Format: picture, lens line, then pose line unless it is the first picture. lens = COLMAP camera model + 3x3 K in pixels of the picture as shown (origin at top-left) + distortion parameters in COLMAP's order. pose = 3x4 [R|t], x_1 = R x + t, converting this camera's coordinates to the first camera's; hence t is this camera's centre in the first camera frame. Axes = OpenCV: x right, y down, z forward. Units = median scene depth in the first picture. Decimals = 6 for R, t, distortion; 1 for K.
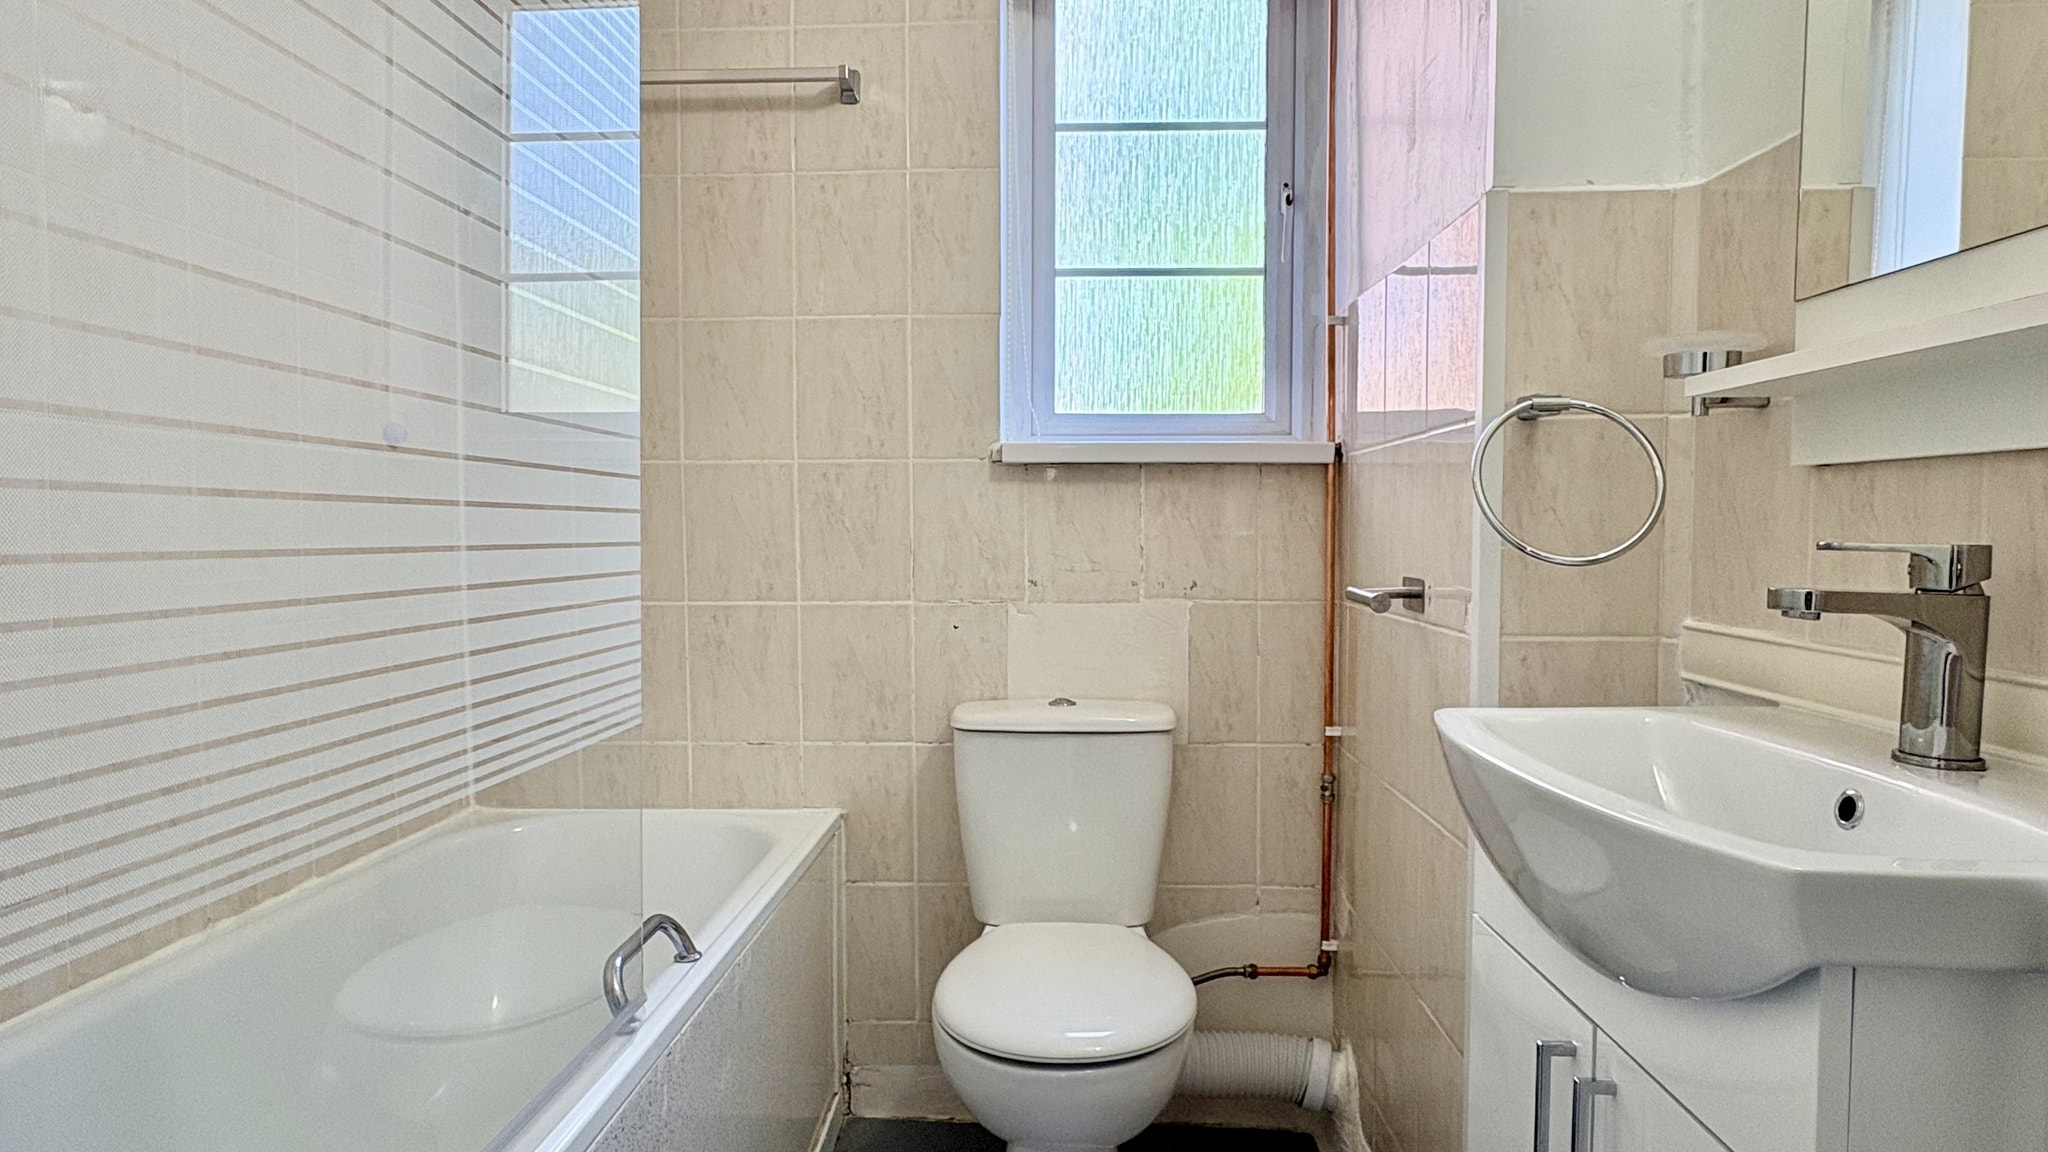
lens RADIAL K [[1121.5, 0, 1024.0], [0, 1121.5, 576.0], [0, 0, 1]] dist [-0.000934, -0.000167]
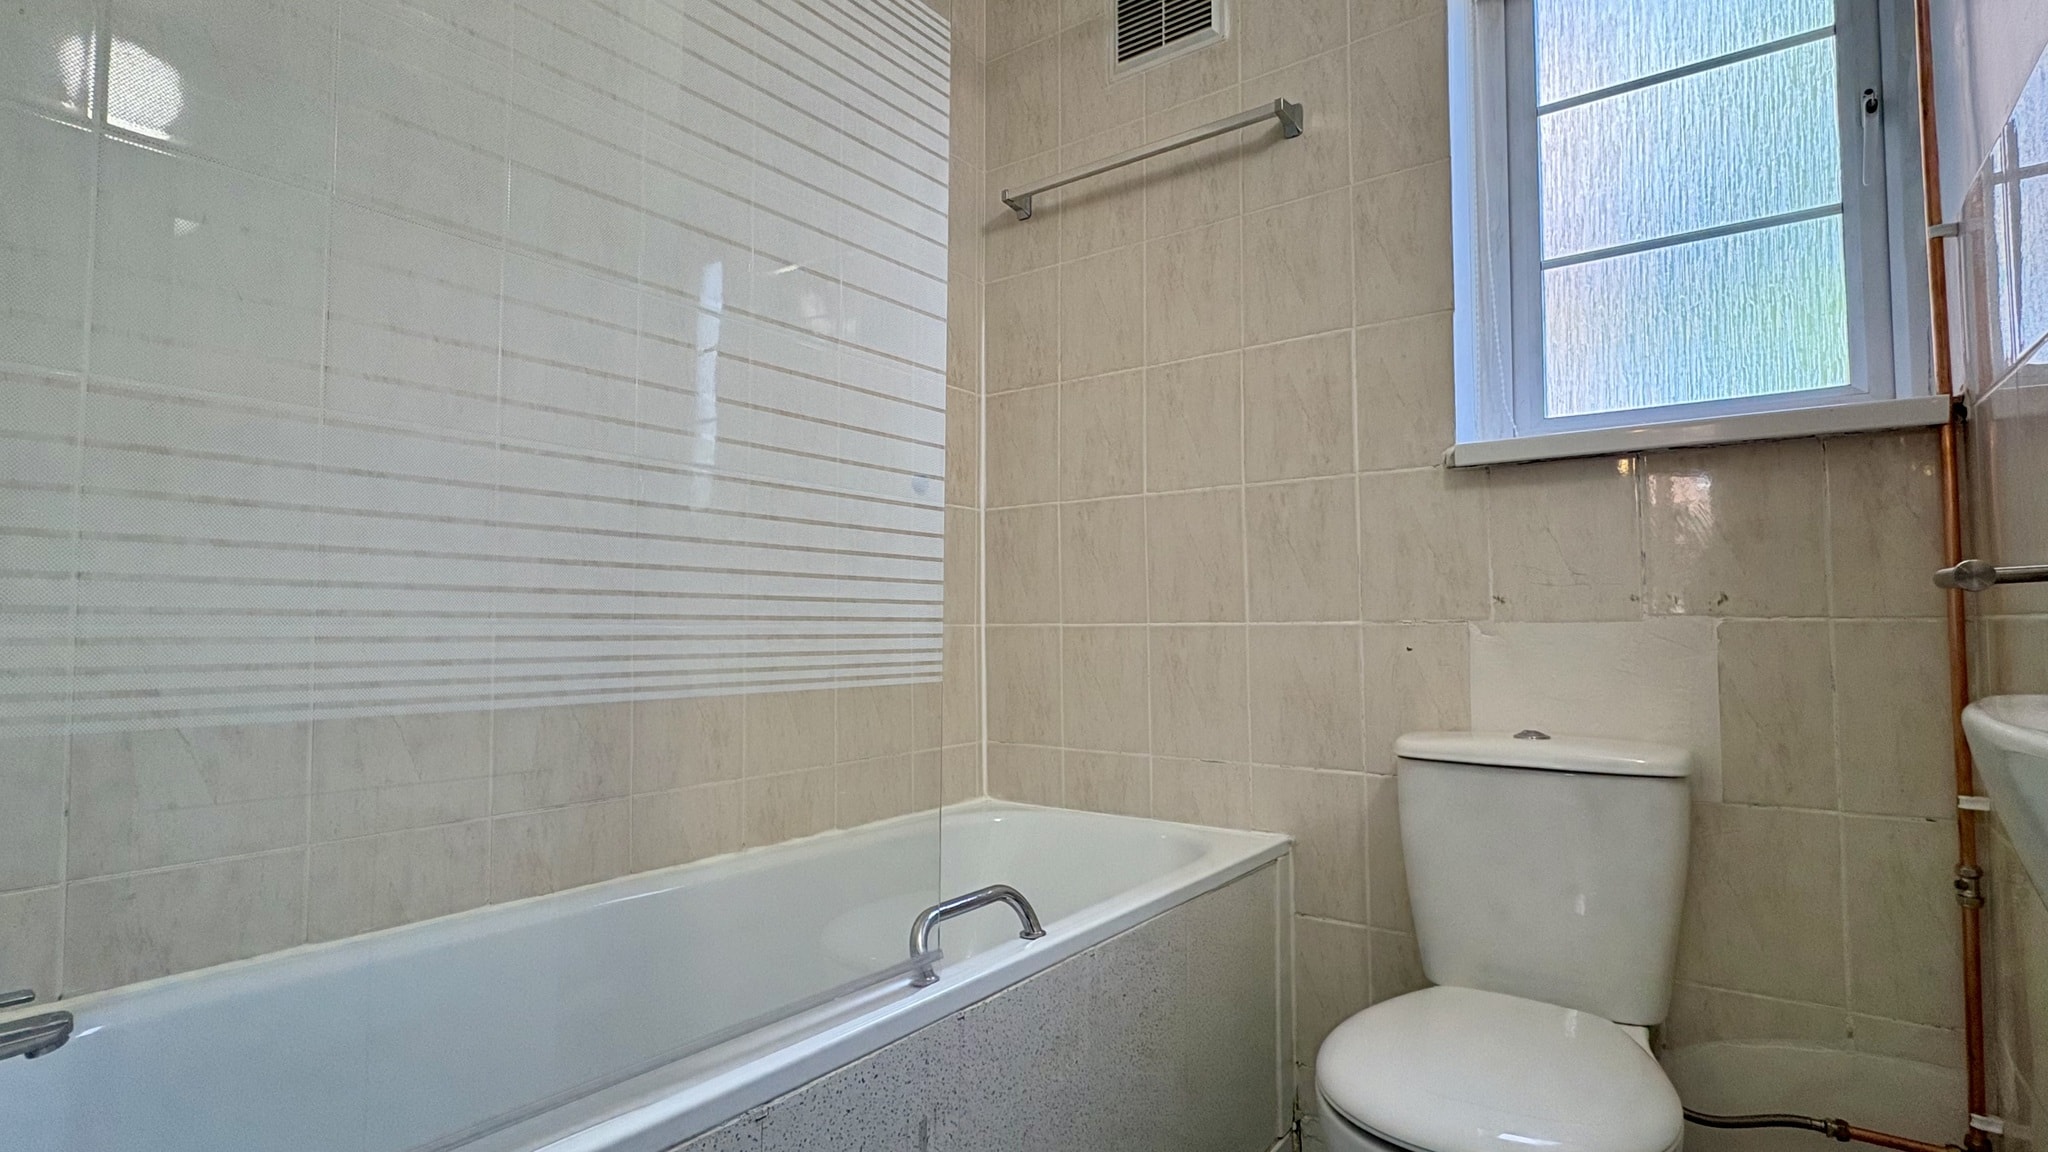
lens RADIAL K [[967.7, 0, 1024.0], [0, 967.7, 576.0], [0, 0, 1]] dist [-0.000588, -0.000708]
pose [[0.828509, -0.029836, -0.559180, 0.125280], [-0.020121, 0.996349, -0.082975, 0.058888], [0.559613, 0.079996, 0.824884, 0.163151]]
